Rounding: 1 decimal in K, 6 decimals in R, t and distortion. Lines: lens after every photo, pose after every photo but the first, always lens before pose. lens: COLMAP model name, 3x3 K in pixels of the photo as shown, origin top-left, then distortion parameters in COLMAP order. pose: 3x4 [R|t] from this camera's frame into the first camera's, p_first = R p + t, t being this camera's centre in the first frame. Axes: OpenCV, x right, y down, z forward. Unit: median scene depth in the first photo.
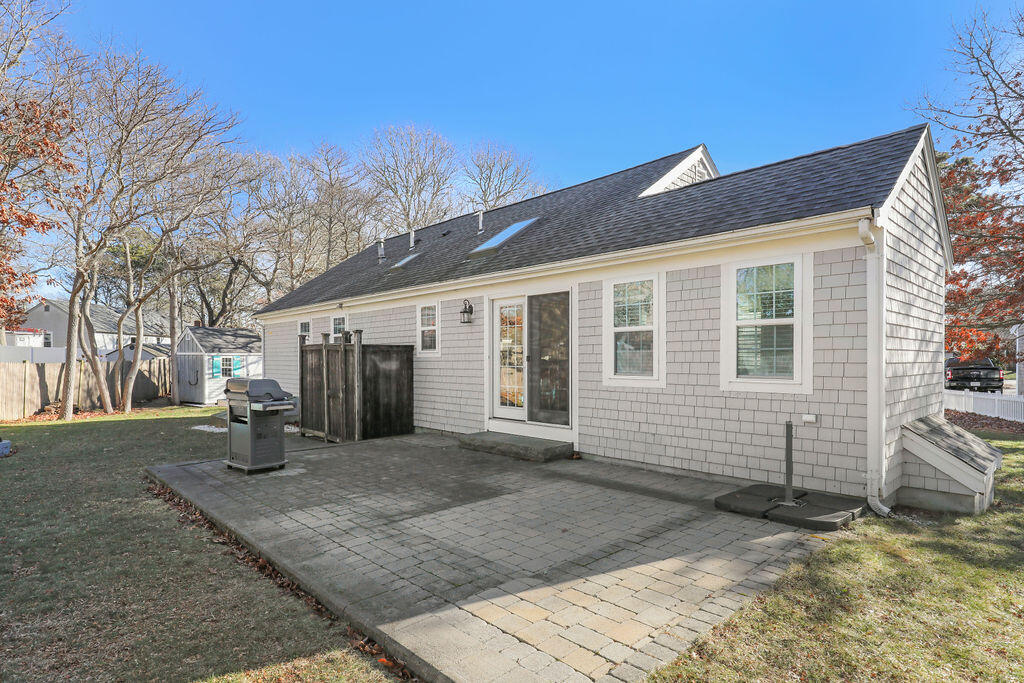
lens RADIAL K [[544.2, 0, 488.5], [0, 544.2, 368.1], [0, 0, 1]] dist [-0.007567, -0.000584]
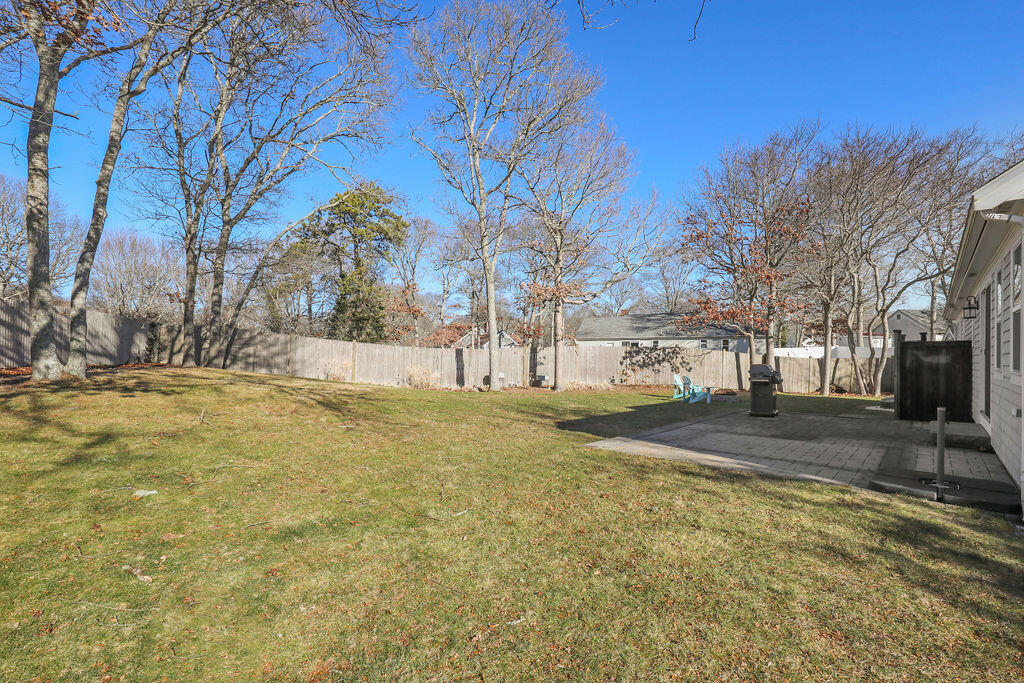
lens RADIAL K [[474.4, 0, 511.7], [0, 474.4, 348.6], [0, 0, 1]] dist [-0.004277, 0.000137]
pose [[0.096773, -0.017041, -0.995161, 1.035921], [-0.015408, 0.999708, -0.018617, 0.006596], [0.995187, 0.017135, 0.096482, 0.055669]]
